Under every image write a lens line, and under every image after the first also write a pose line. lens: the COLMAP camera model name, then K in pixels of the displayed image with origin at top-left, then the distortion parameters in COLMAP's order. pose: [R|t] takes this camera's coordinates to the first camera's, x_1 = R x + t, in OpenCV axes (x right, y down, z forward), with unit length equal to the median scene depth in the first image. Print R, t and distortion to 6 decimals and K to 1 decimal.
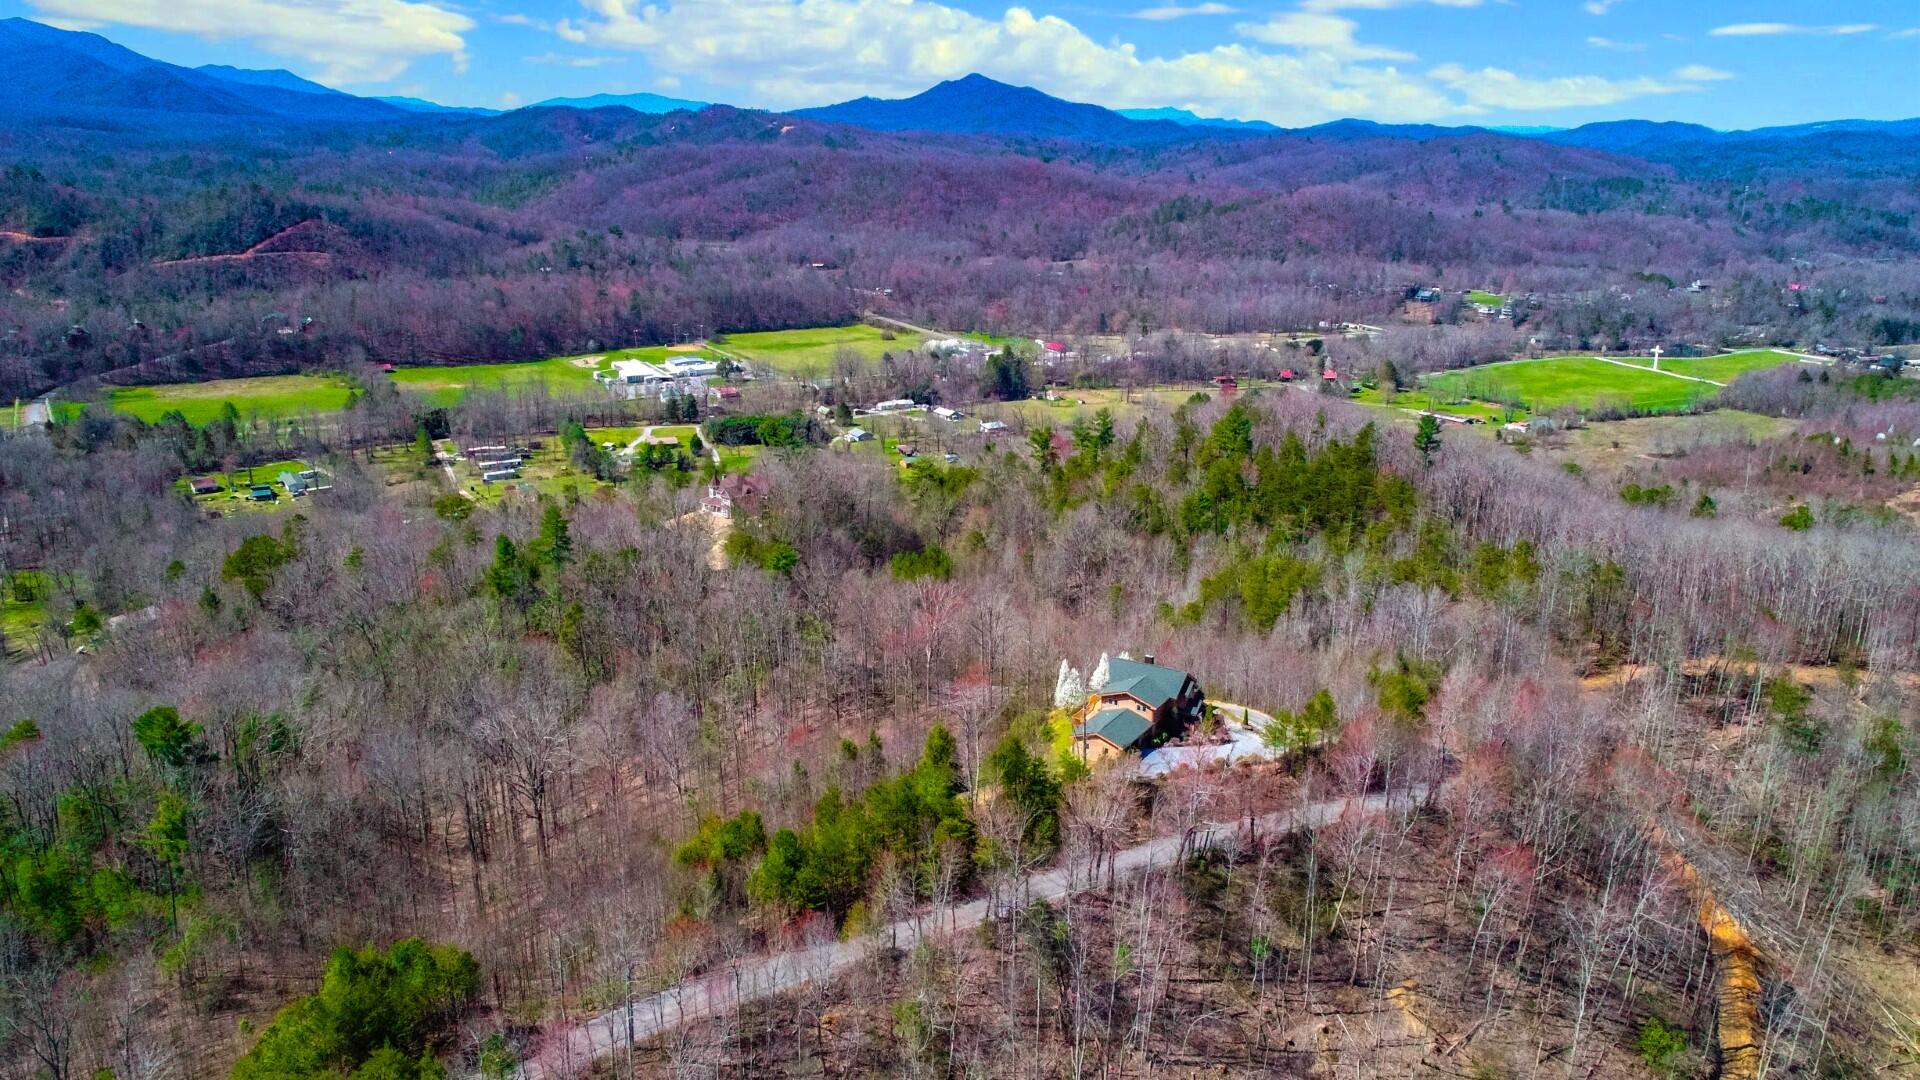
lens RADIAL K [[1423.2, 0, 960.0], [0, 1423.2, 540.0], [0, 0, 1]] dist [-0.000459, -0.007070]
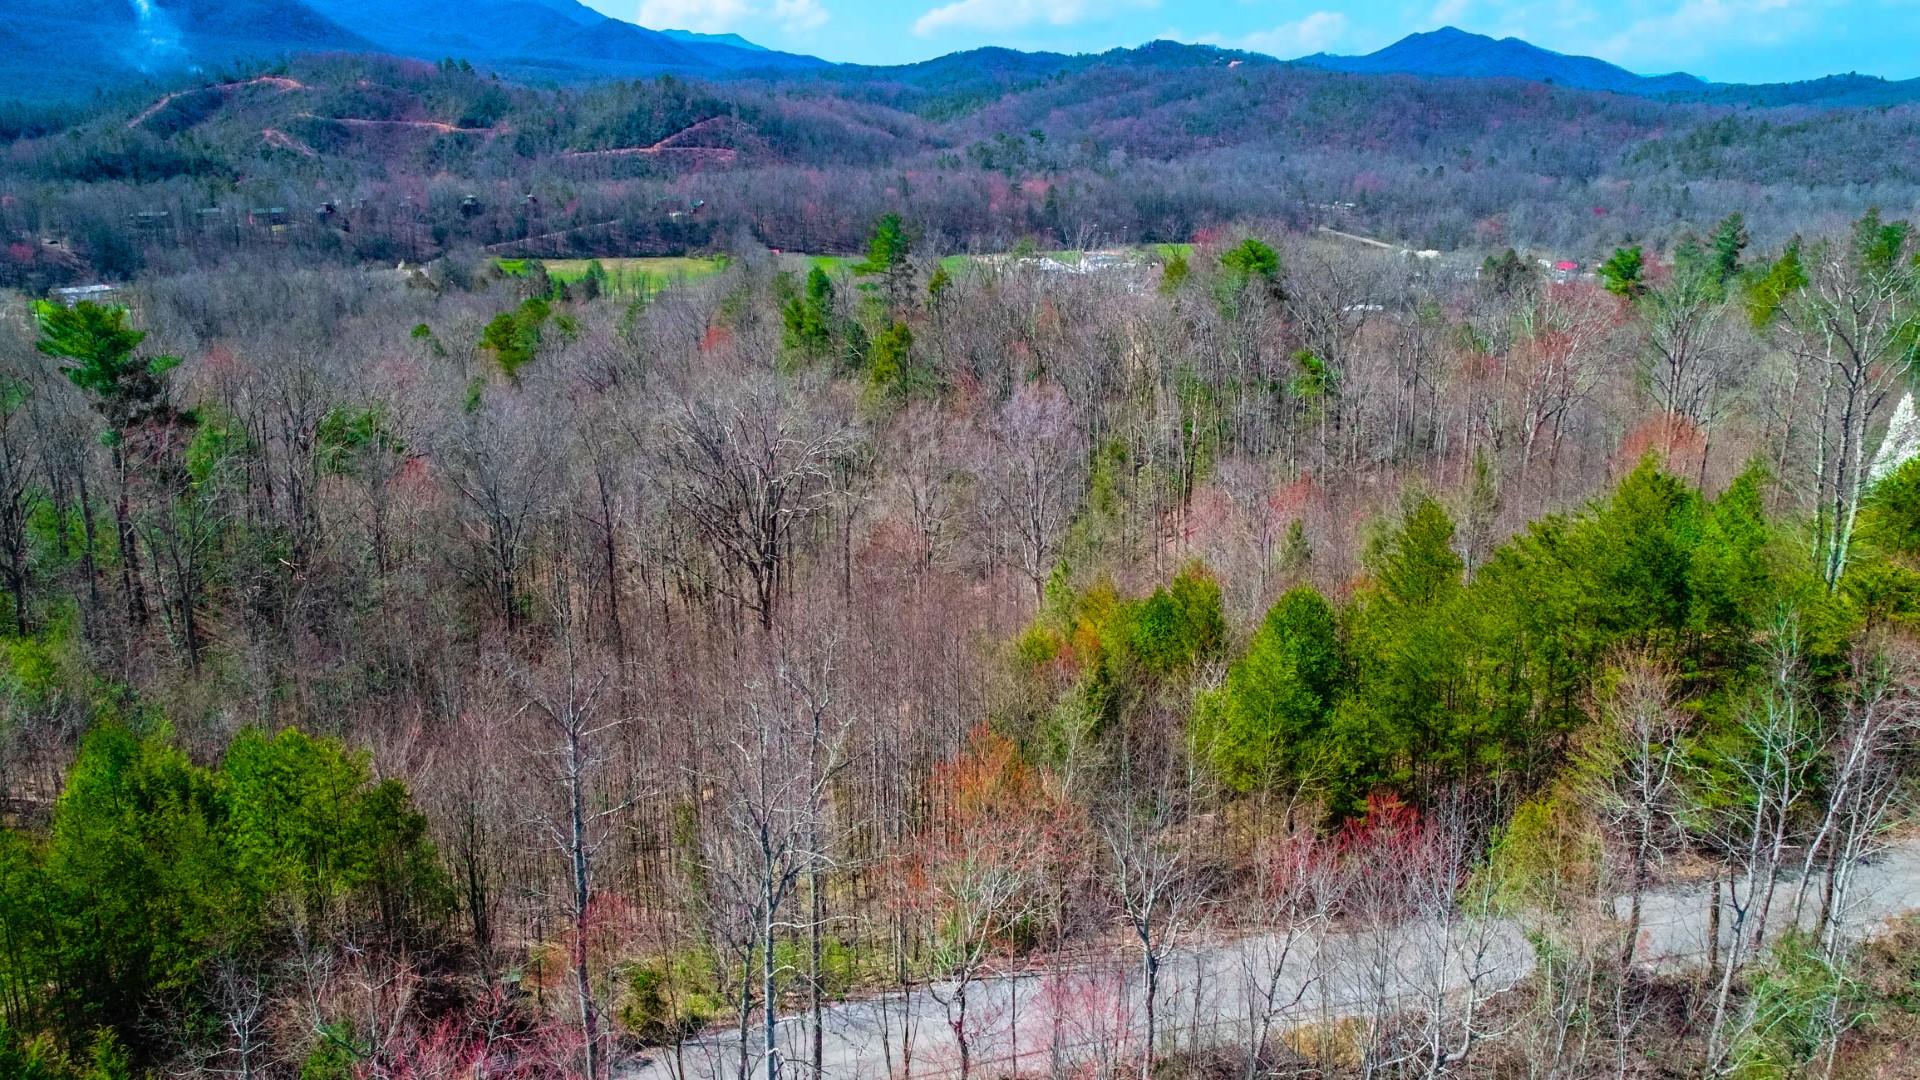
lens RADIAL K [[1522.9, 0, 960.0], [0, 1522.9, 540.0], [0, 0, 1]] dist [-0.001682, -0.004034]
pose [[0.959766, 0.080552, -0.269000, -0.018957], [-0.079567, 0.996723, 0.014583, 0.035076], [0.269293, 0.007407, 0.963030, 0.110864]]
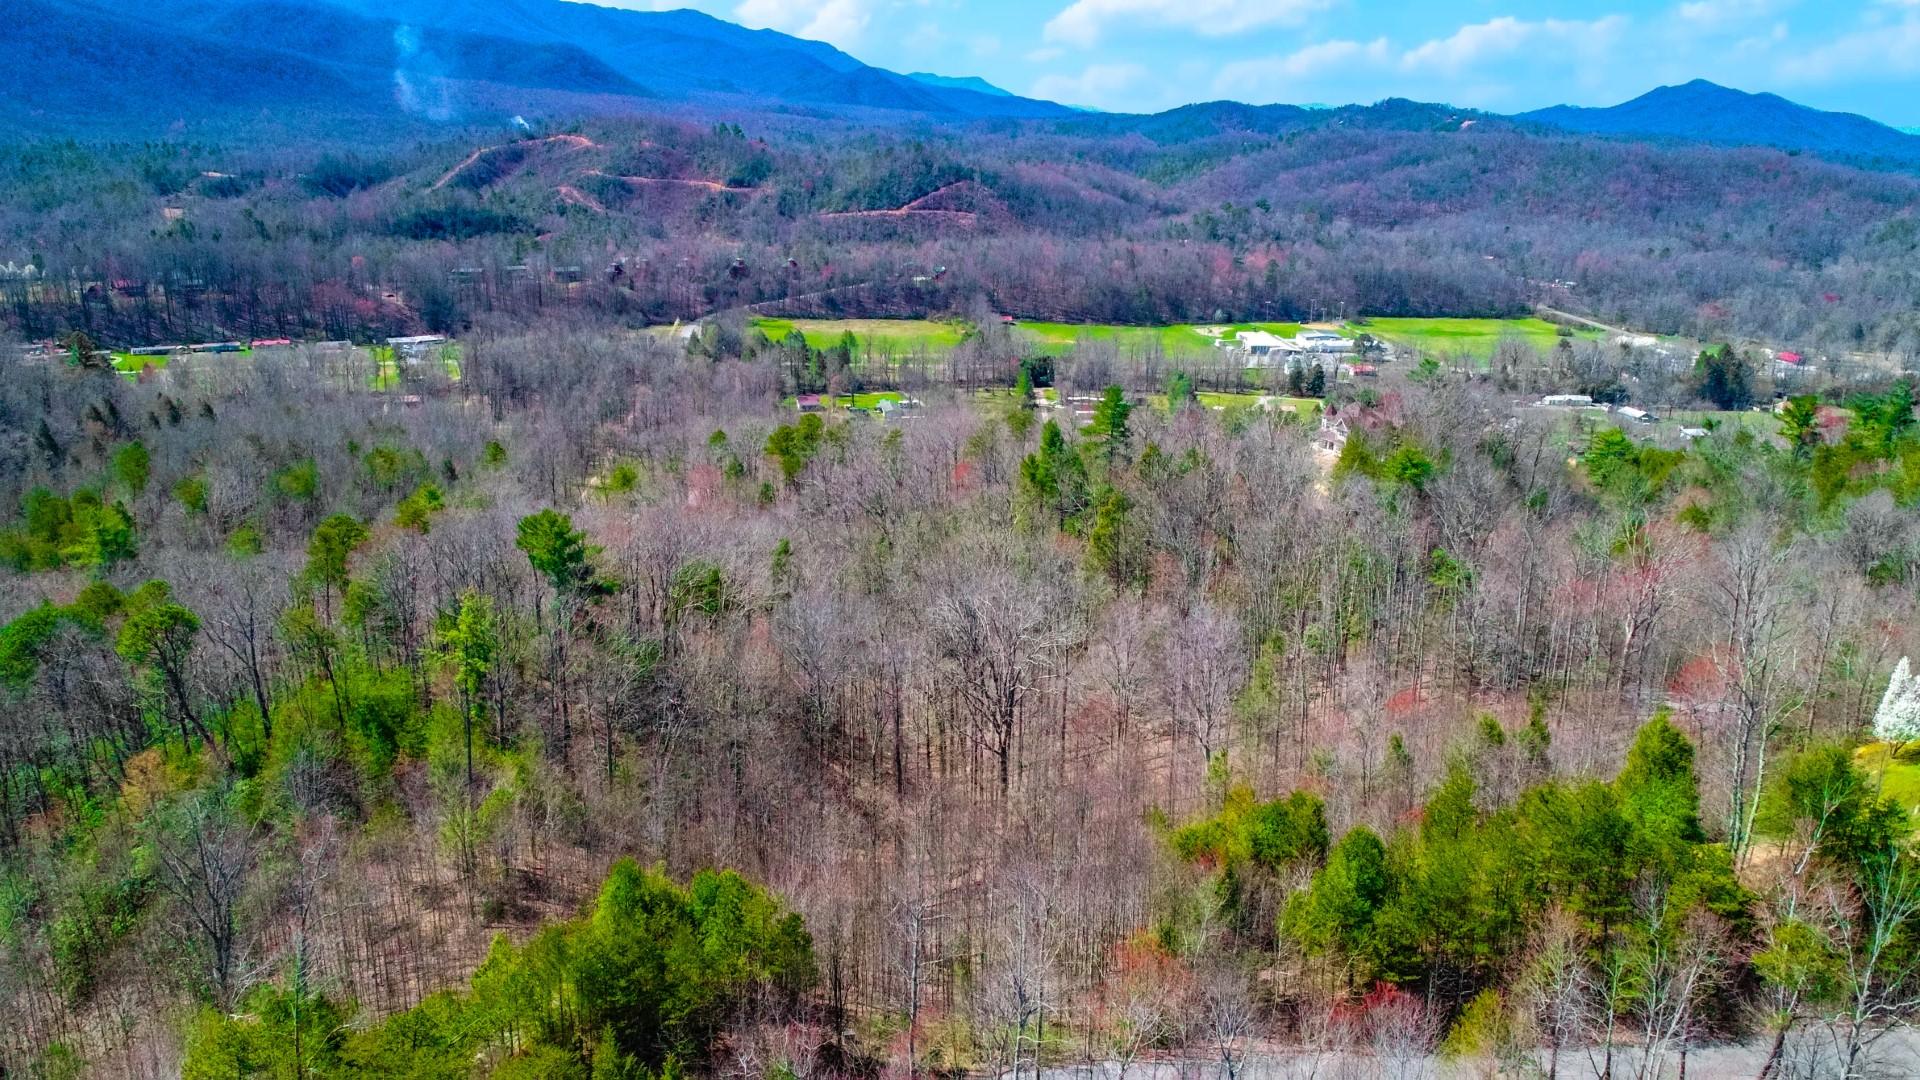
lens RADIAL K [[1477.2, 0, 960.0], [0, 1477.2, 540.0], [0, 0, 1]] dist [-0.001062, -0.004730]
pose [[0.906477, 0.126205, -0.402953, -0.008812], [-0.132628, 0.991093, 0.012054, 0.019376], [0.400885, 0.042517, 0.915141, 0.074593]]
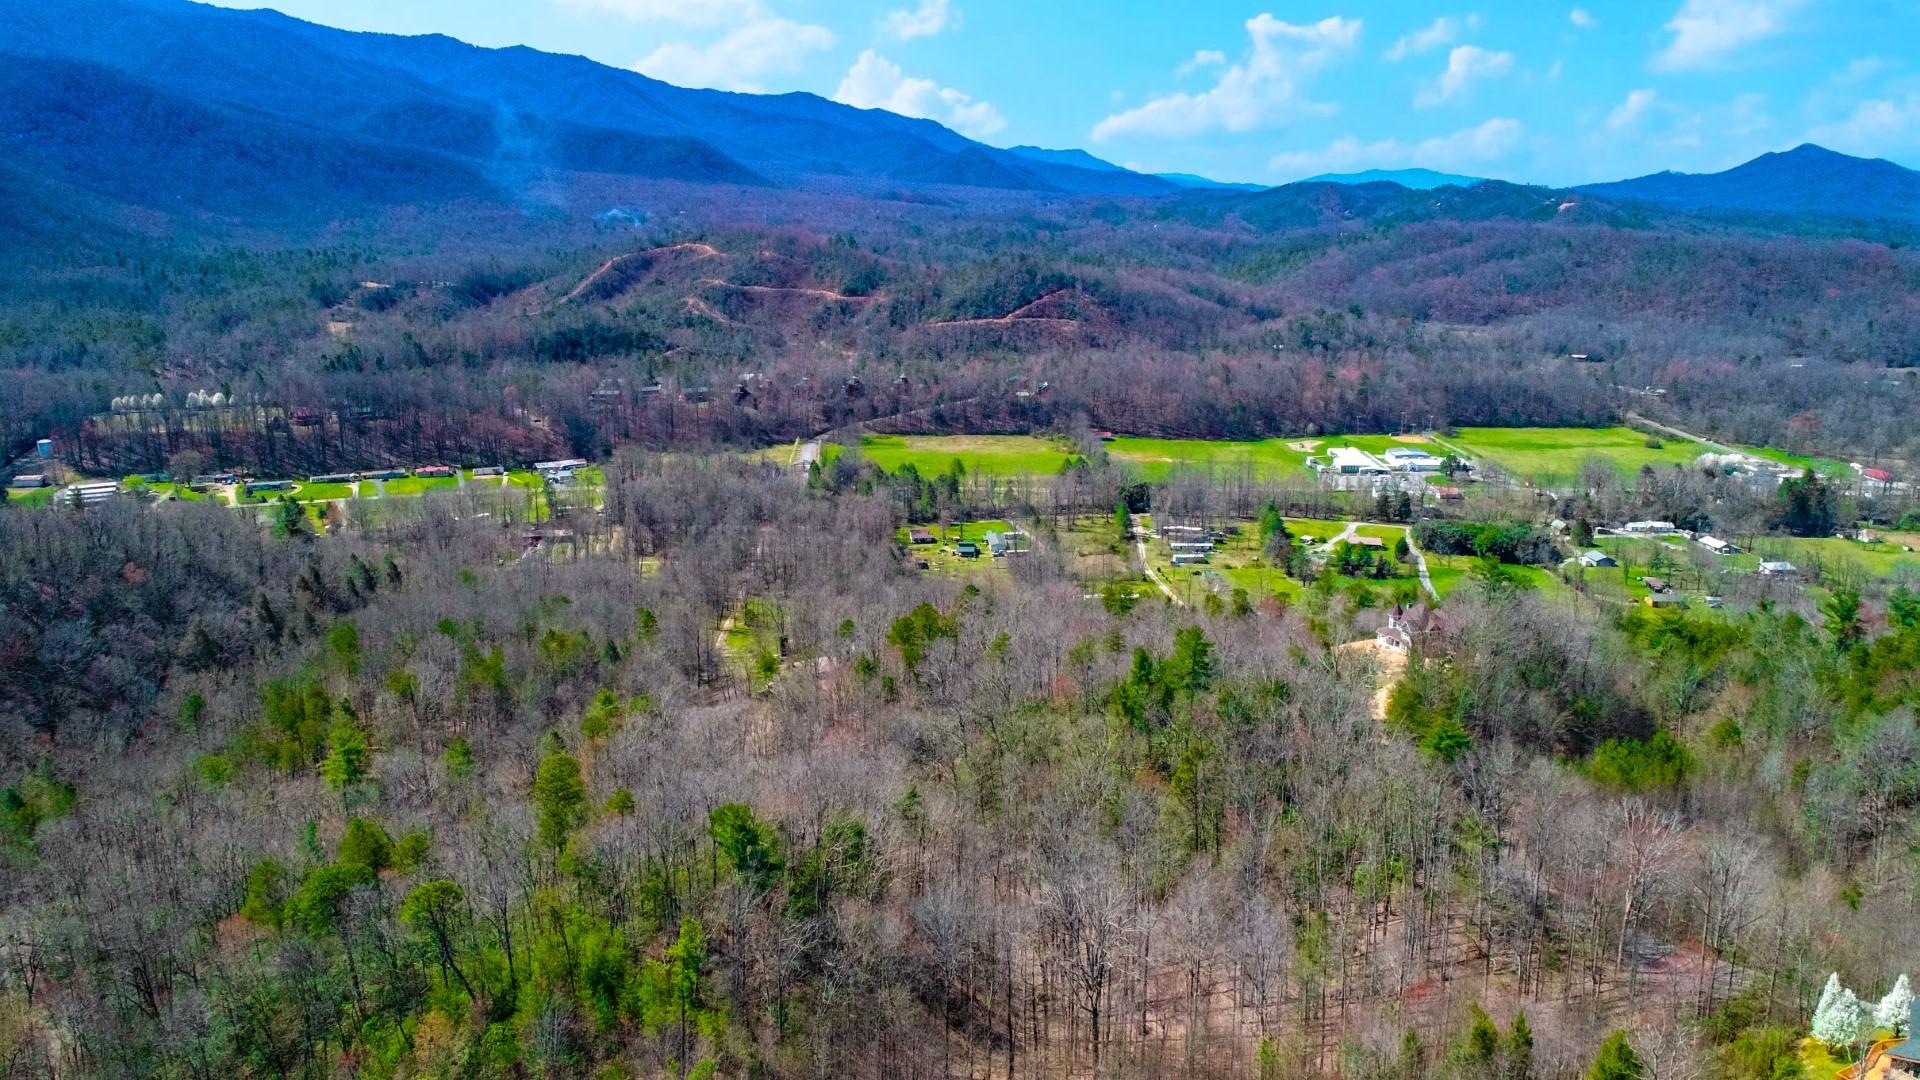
lens RADIAL K [[1452.0, 0, 960.0], [0, 1452.0, 540.0], [0, 0, 1]] dist [-0.000309, -0.006512]
pose [[0.875420, 0.112773, -0.470023, 0.001990], [-0.138089, 0.990226, -0.019606, -0.012184], [0.463218, 0.082069, 0.882436, 0.039755]]
